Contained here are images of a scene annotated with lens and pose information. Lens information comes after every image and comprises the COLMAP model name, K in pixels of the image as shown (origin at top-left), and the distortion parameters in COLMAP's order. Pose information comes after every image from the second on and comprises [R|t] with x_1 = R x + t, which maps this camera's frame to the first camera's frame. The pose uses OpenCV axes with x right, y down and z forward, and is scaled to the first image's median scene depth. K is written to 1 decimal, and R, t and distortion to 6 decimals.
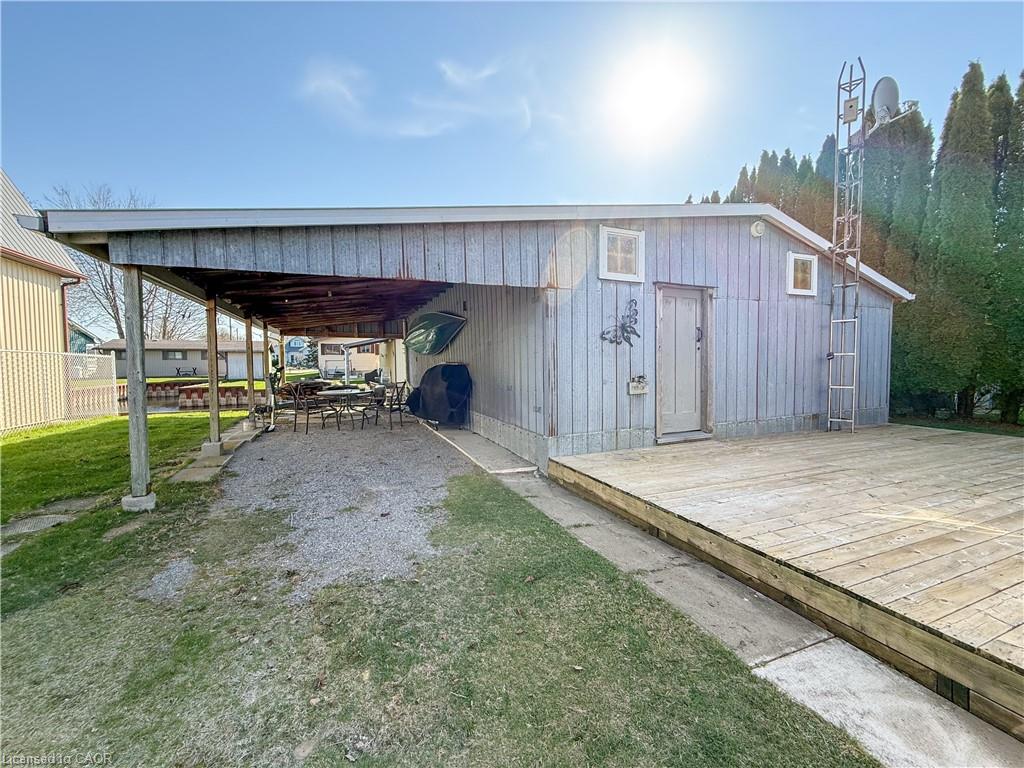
lens RADIAL K [[409.9, 0, 510.0], [0, 409.9, 381.0], [0, 0, 1]] dist [0.002380, -0.000478]
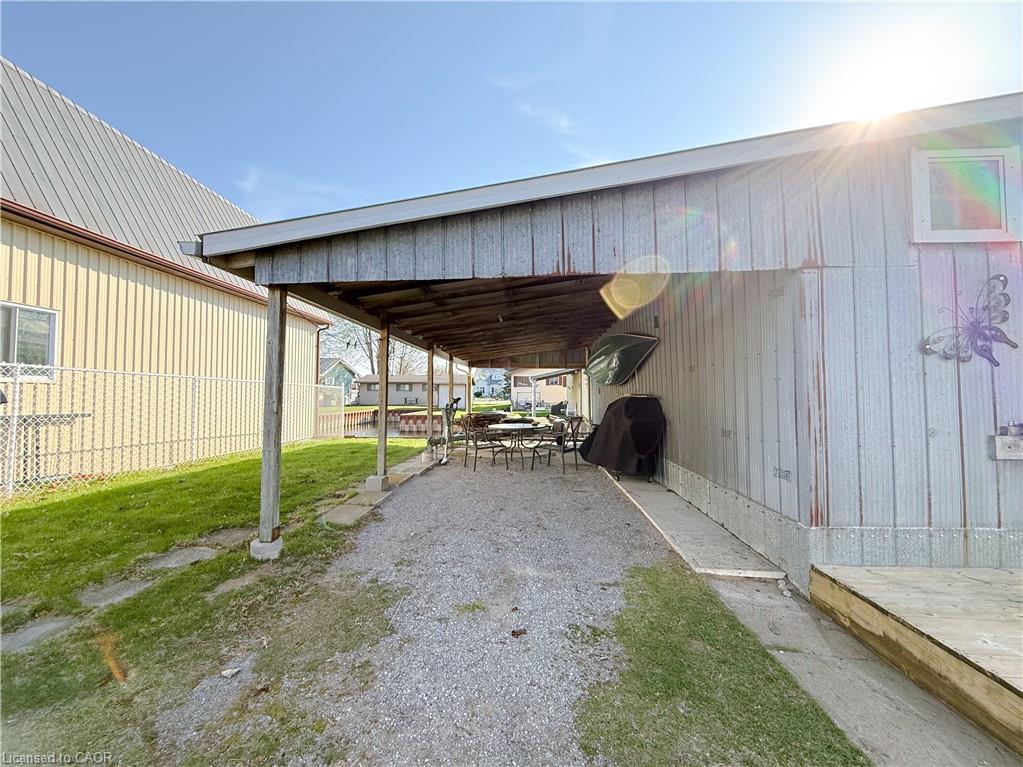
lens RADIAL K [[409.5, 0, 511.5], [0, 409.5, 382.2], [0, 0, 1]] dist [0.002380, -0.000478]
pose [[0.899116, -0.005106, -0.437680, -0.025934], [-0.028412, 0.997142, -0.069999, -0.010531], [0.436787, 0.075373, 0.896402, 0.284376]]
